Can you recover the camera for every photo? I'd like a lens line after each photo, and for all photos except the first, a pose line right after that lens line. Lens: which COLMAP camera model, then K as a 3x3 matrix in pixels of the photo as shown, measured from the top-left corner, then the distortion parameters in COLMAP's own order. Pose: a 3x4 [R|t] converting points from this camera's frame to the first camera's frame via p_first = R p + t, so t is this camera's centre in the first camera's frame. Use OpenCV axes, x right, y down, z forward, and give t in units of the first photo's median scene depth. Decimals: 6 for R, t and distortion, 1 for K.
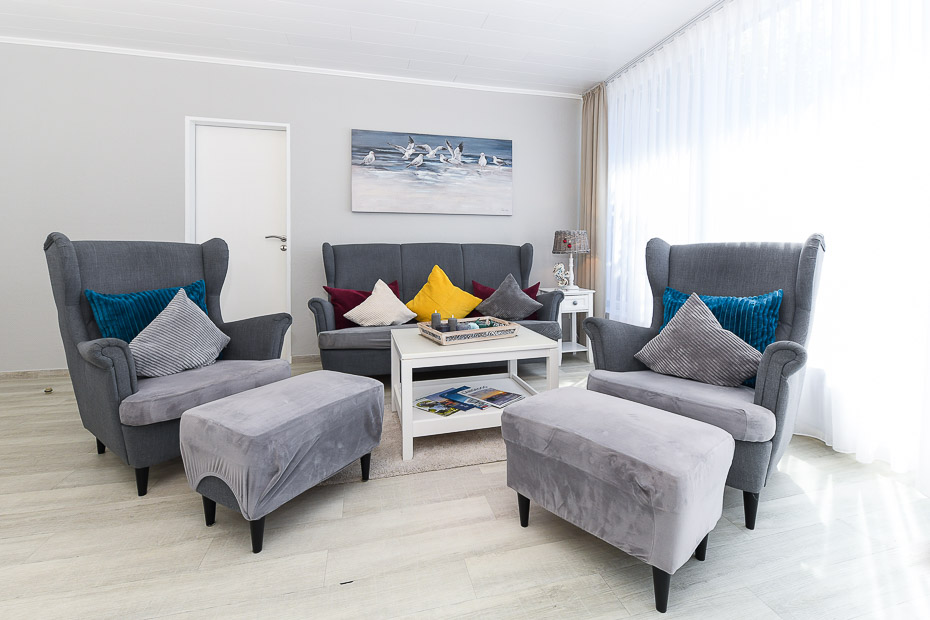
lens RADIAL K [[407.9, 0, 464.7], [0, 407.9, 254.4], [0, 0, 1]] dist [-0.001181, -0.000367]
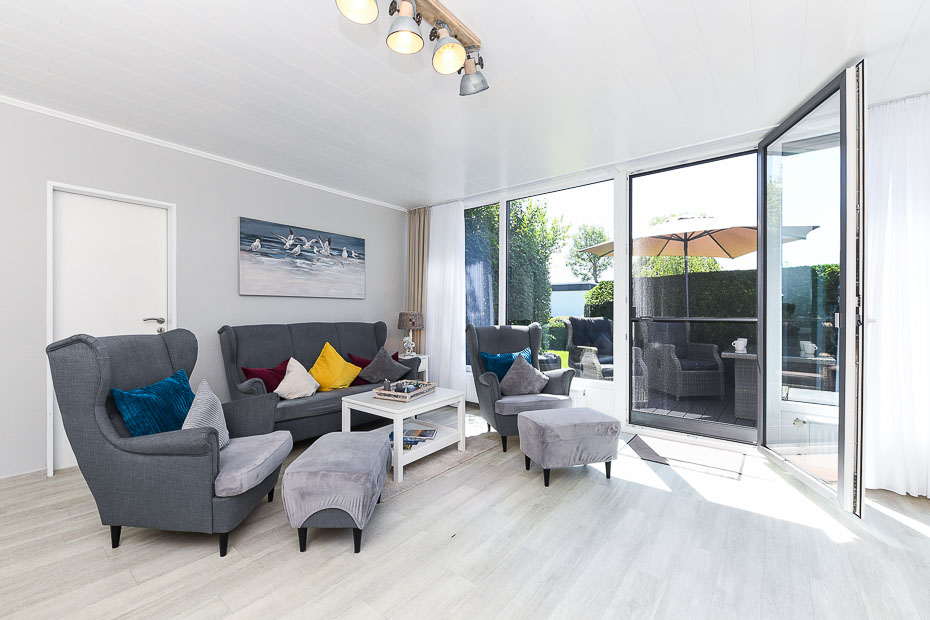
lens RADIAL K [[384.5, 0, 434.9], [0, 384.5, 314.4], [0, 0, 1]] dist [-0.002723, -0.000353]
pose [[0.822489, 0.000237, 0.568781, -0.408474], [0.002188, 0.999991, -0.003581, -0.046481], [-0.568777, 0.004190, 0.822481, -0.102431]]
